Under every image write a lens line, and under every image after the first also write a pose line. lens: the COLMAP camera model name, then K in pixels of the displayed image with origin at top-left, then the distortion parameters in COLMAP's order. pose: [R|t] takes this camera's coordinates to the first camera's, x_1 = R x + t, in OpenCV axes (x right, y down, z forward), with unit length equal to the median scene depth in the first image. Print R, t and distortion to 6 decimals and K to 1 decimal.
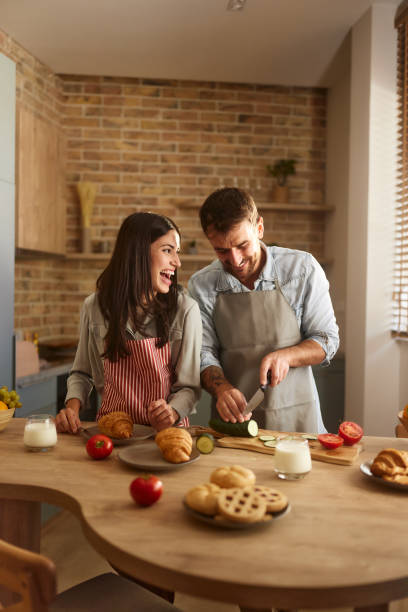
lens RADIAL K [[587.4, 0, 204.0], [0, 587.4, 306.0], [0, 0, 1]] dist [0.001783, 0.000316]
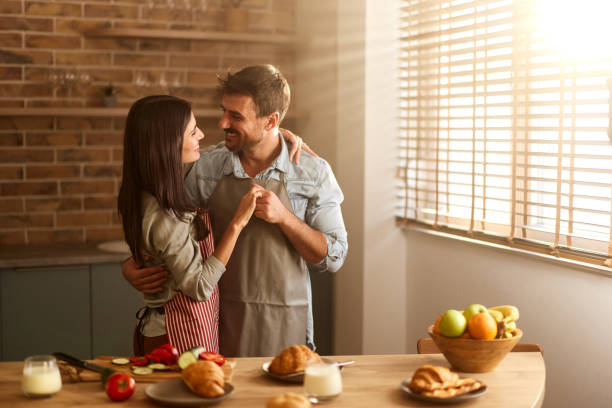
lens RADIAL K [[993.0, 0, 320.0], [0, 993.0, 204.1], [0, 0, 1]] dist [-0.026087, 0.041121]
pose [[0.963769, -0.030205, 0.265023, -0.090963], [0.013955, 0.997917, 0.062986, -0.042956], [-0.266374, -0.057006, 0.962183, -0.171668]]
